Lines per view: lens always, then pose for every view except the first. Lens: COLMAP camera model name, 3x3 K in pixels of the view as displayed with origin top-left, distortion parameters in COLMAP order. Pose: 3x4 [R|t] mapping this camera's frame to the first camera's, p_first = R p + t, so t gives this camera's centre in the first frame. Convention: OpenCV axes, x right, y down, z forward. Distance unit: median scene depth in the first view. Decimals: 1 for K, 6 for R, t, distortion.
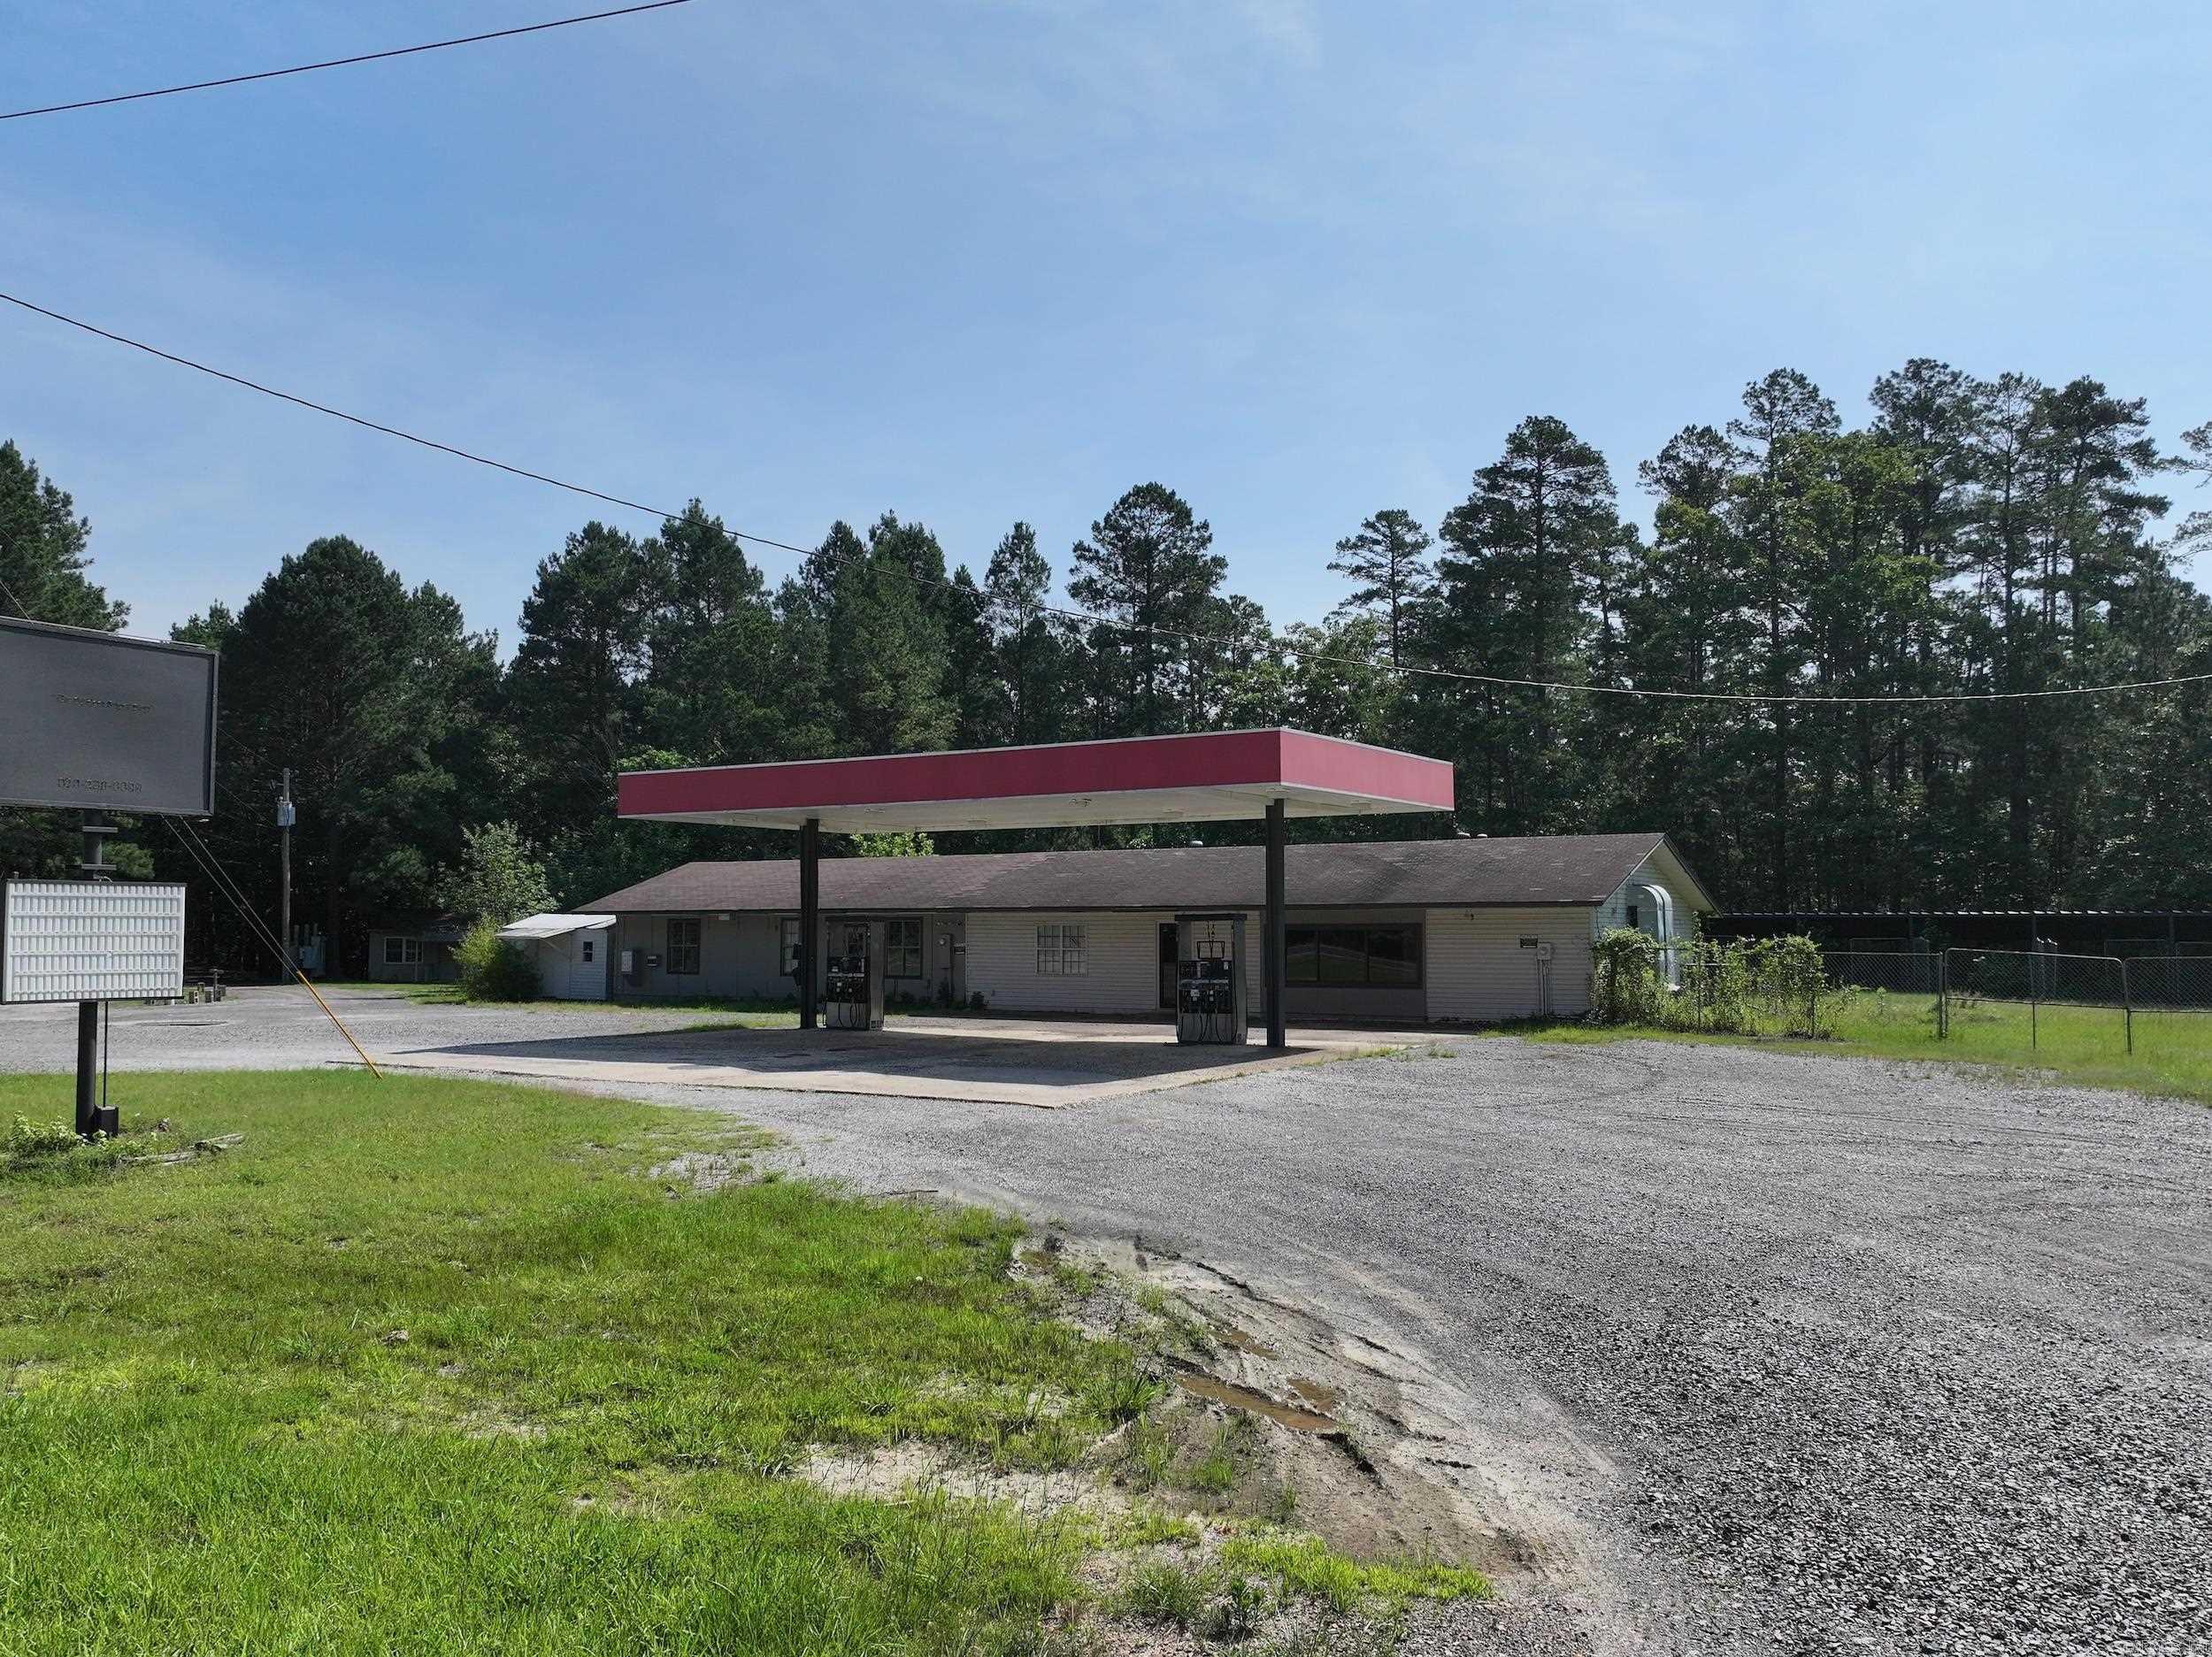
lens RADIAL K [[1737.6, 0, 1108.3], [0, 1737.6, 832.3], [0, 0, 1]] dist [0.001307, 0.012832]
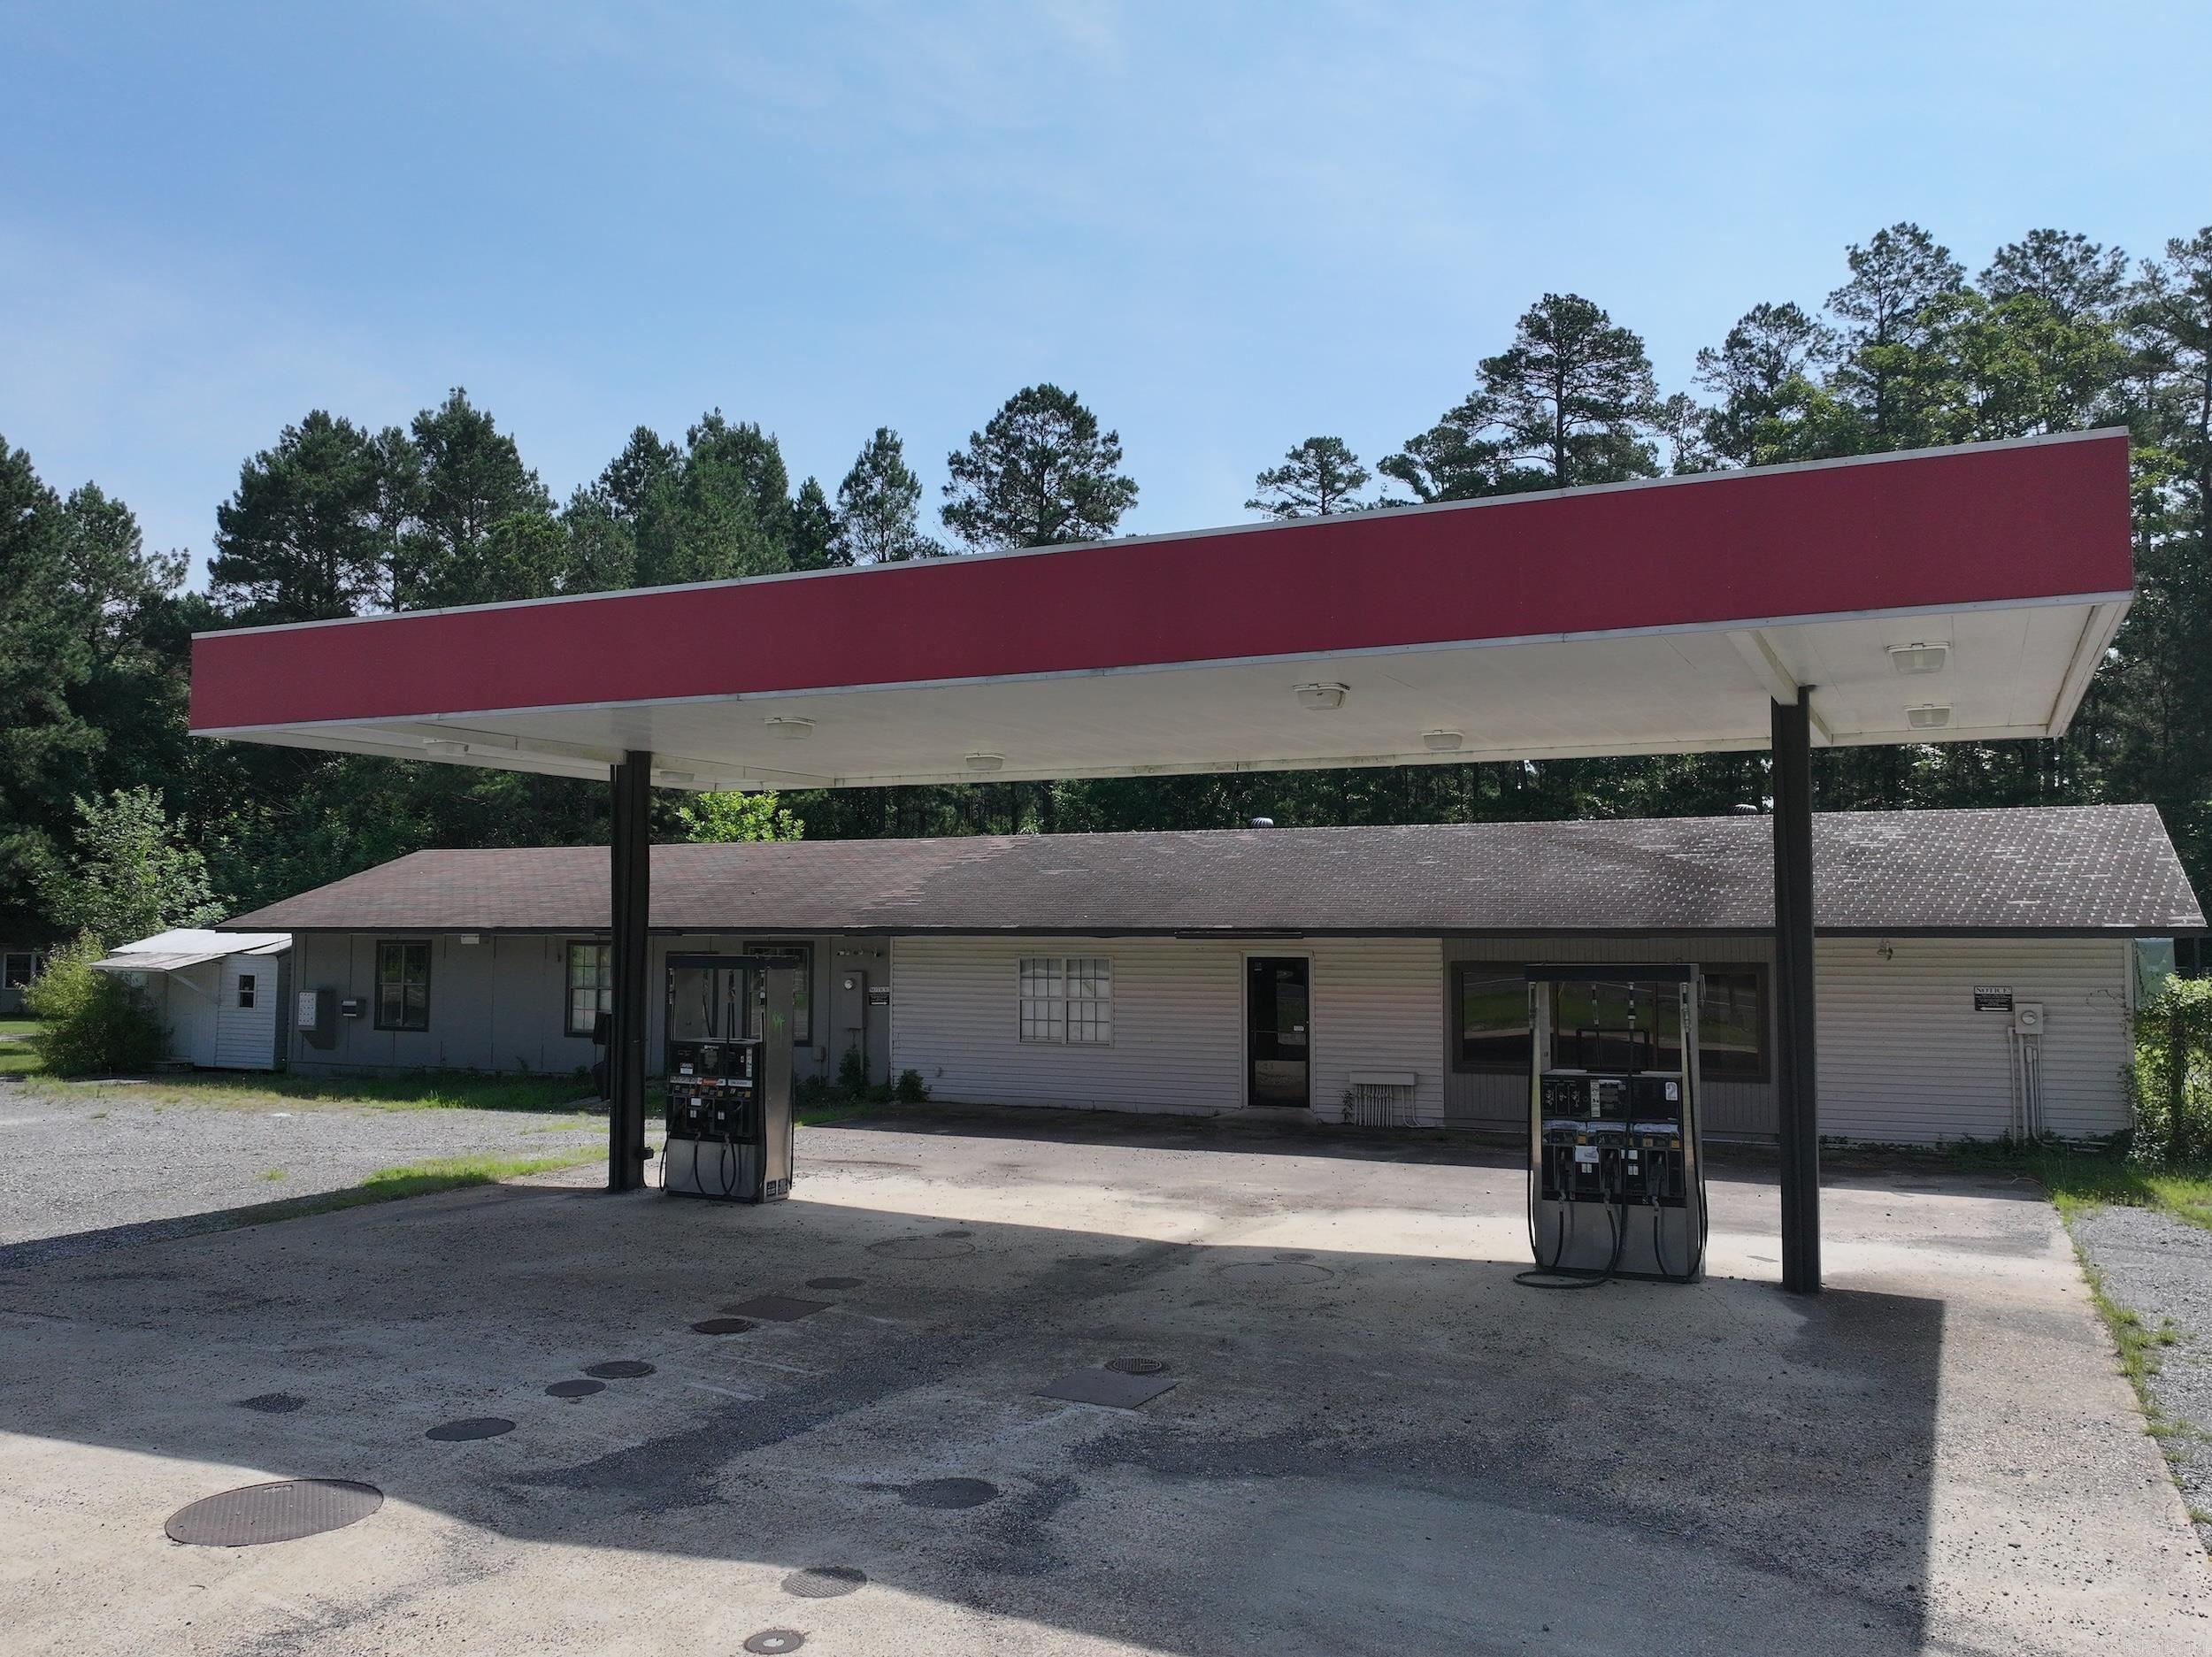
lens RADIAL K [[1737.6, 0, 1104.7], [0, 1737.6, 828.3], [0, 0, 1]] dist [0.001307, 0.012832]
pose [[0.993418, 0.007921, 0.114269, -0.050685], [-0.007731, 0.999968, -0.002108, 0.006986], [-0.114283, 0.001210, 0.993448, 0.265836]]
